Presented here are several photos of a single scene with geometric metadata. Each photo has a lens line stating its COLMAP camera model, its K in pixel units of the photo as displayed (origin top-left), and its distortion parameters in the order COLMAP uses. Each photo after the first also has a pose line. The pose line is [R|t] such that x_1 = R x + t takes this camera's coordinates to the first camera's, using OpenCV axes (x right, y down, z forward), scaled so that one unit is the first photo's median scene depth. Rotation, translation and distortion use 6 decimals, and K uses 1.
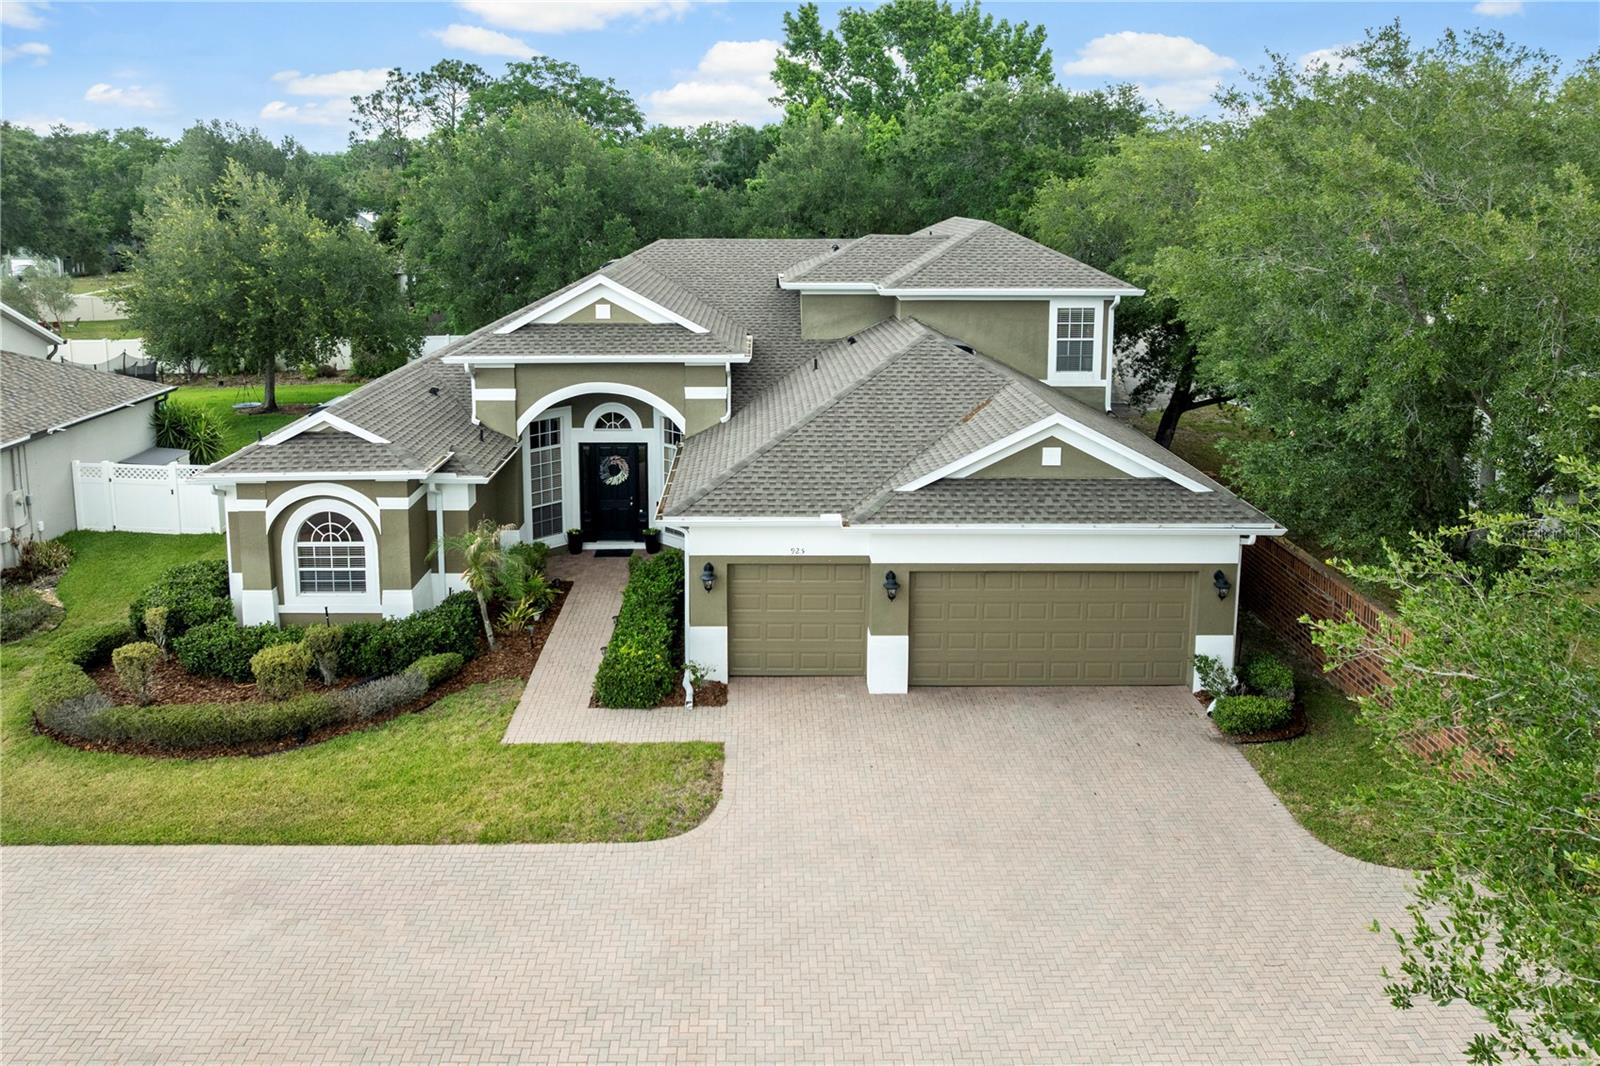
lens RADIAL K [[1181.3, 0, 779.3], [0, 1181.3, 390.0], [0, 0, 1]] dist [-0.023134, -0.001144]
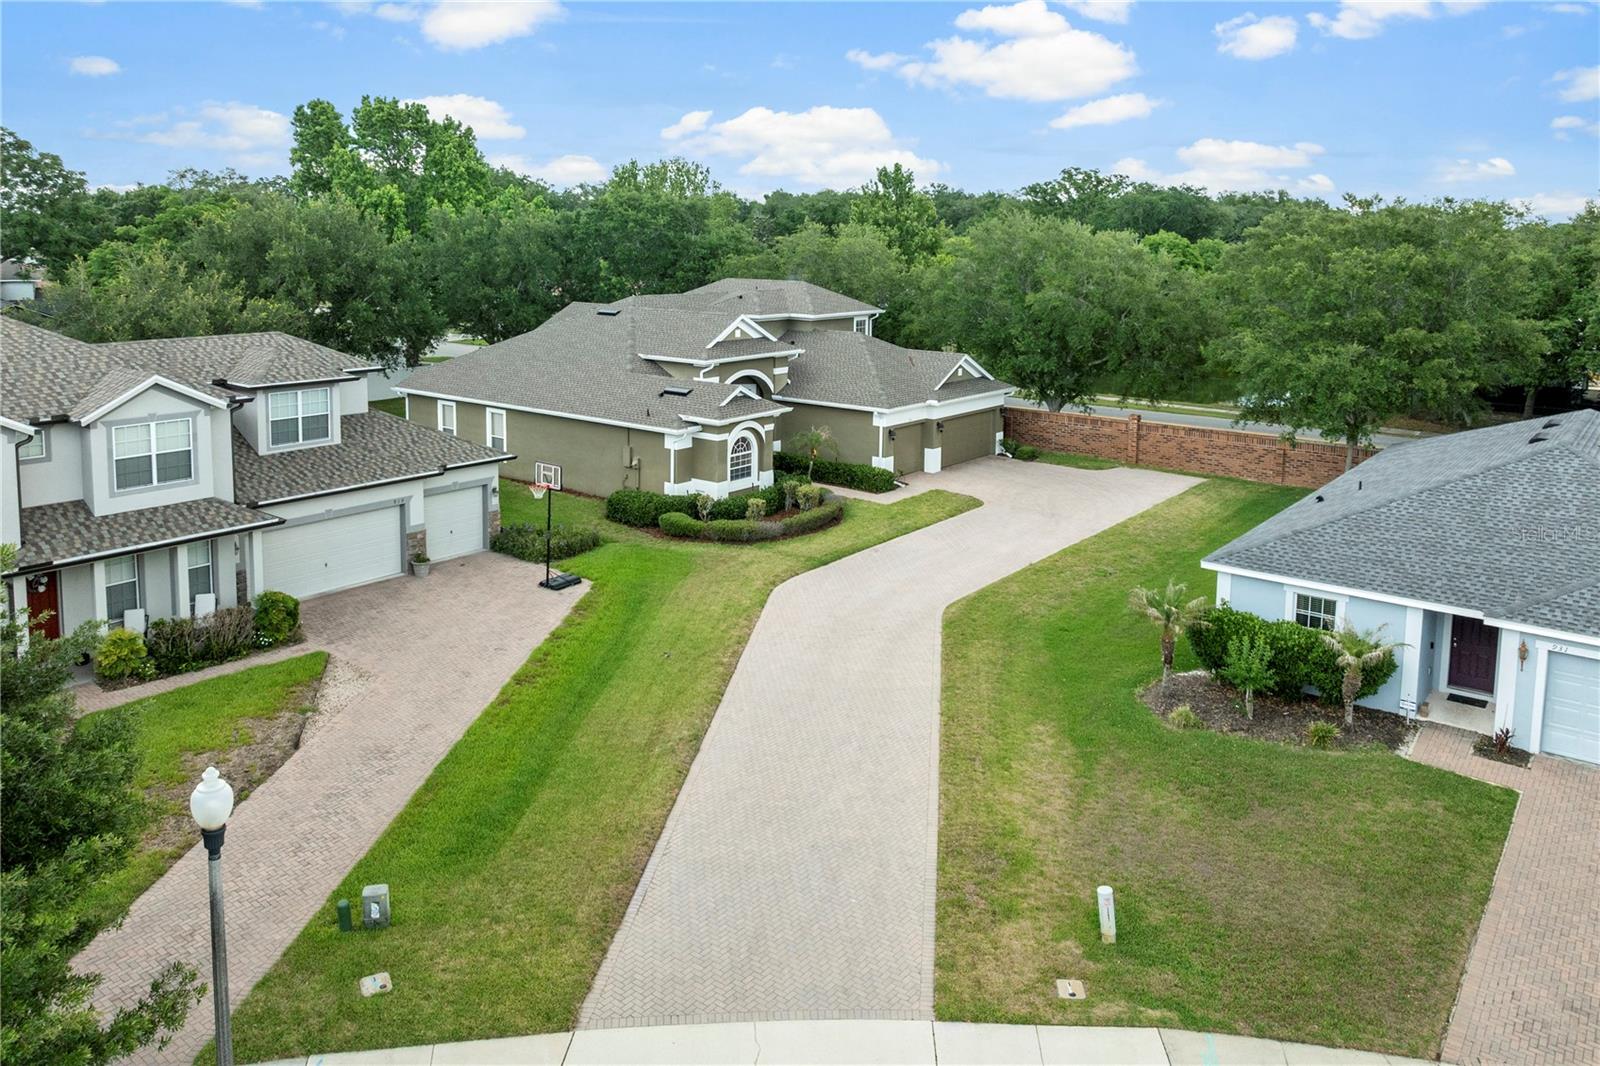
lens RADIAL K [[1196.7, 0, 793.4], [0, 1196.7, 488.5], [0, 0, 1]] dist [0.008973, 0.000139]
pose [[0.617622, -0.158906, 0.770255, -2.028320], [0.126041, 0.986716, 0.102498, -0.006833], [-0.776310, 0.033779, 0.629446, -0.359640]]
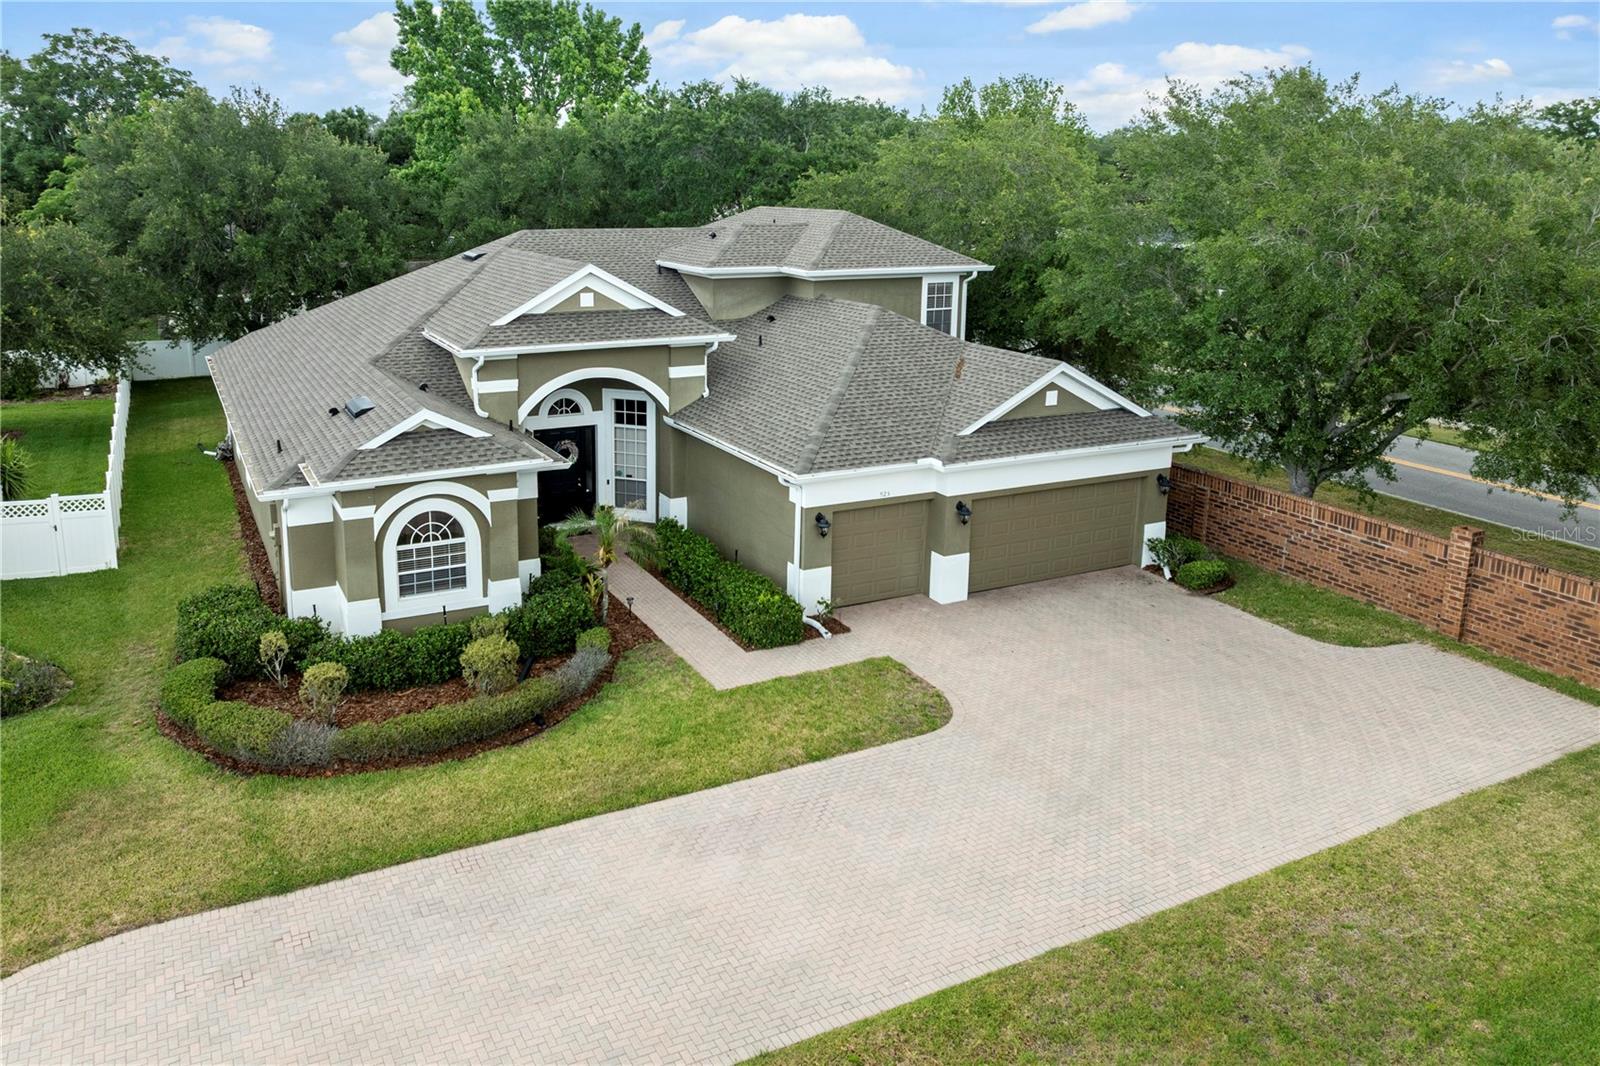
lens RADIAL K [[1151.2, 0, 705.0], [0, 1151.2, 469.9], [0, 0, 1]] dist [-0.025700, -0.004213]
pose [[0.906922, -0.098305, 0.409669, -0.604256], [0.065969, 0.993537, 0.092368, -0.005149], [-0.416102, -0.056745, 0.907546, 0.034930]]
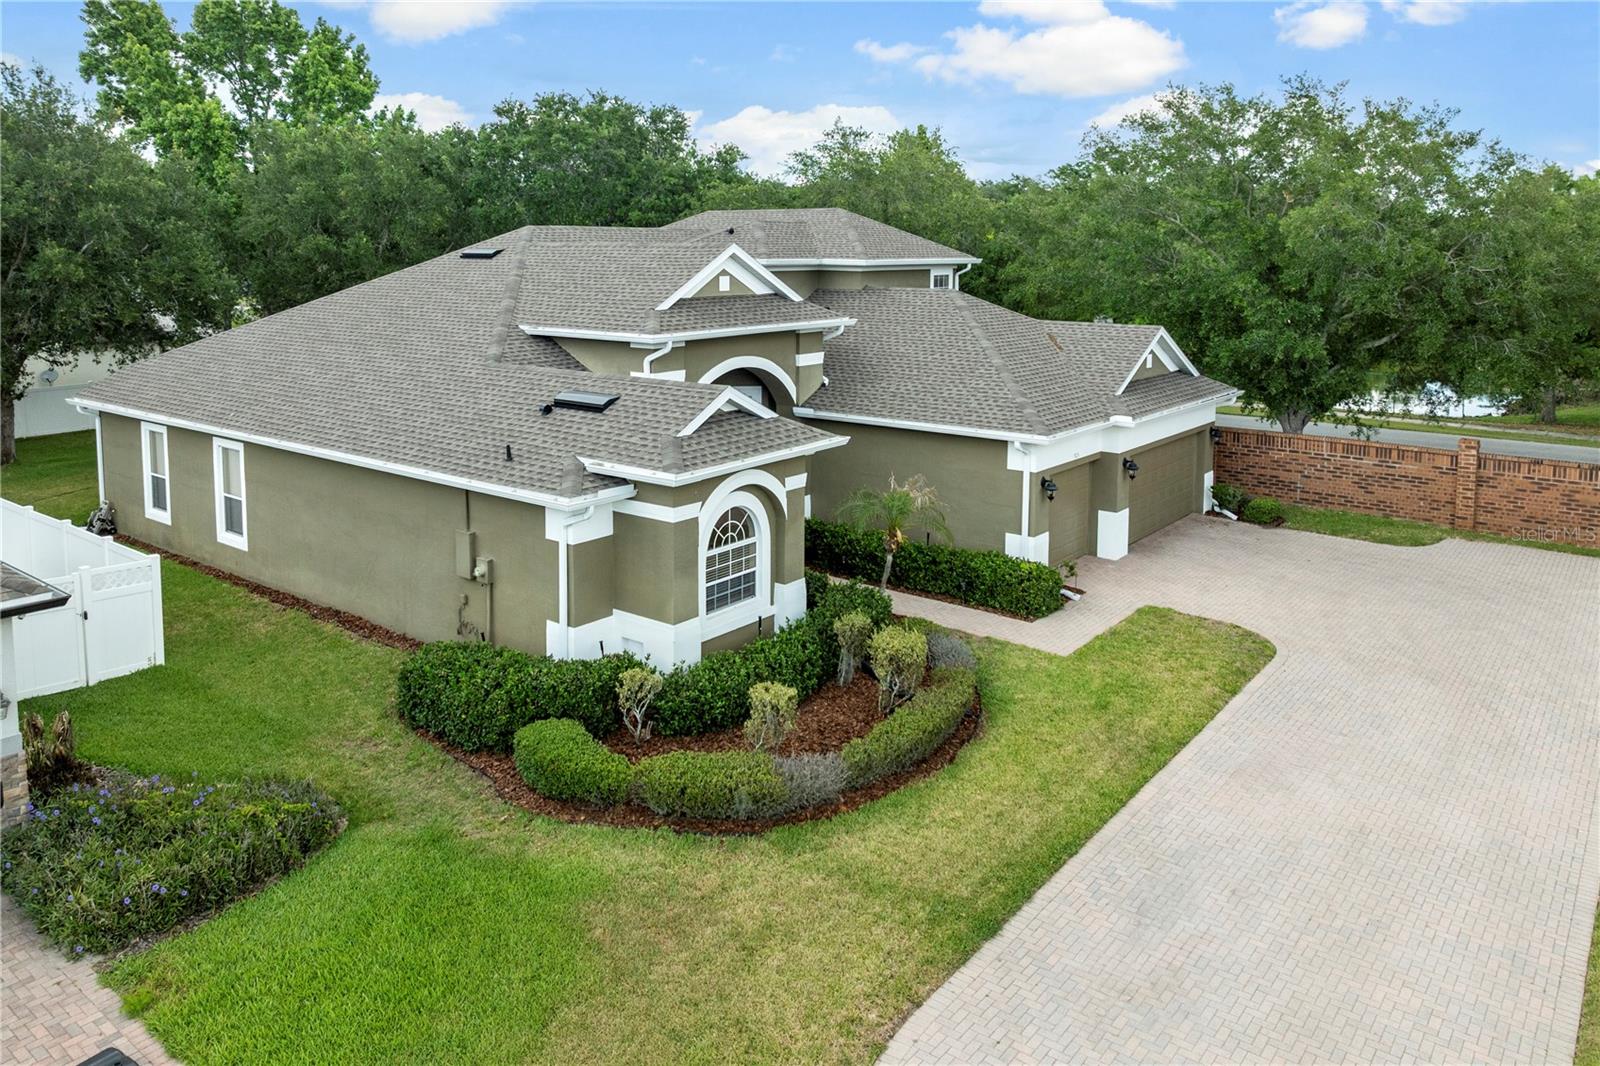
lens RADIAL K [[1181.3, 0, 779.3], [0, 1181.3, 390.0], [0, 0, 1]] dist [-0.023134, -0.001144]
pose [[0.620941, -0.093276, 0.778287, -1.079006], [0.133141, 0.991018, 0.012548, 0.015446], [-0.772467, 0.095831, 0.627783, 0.467129]]
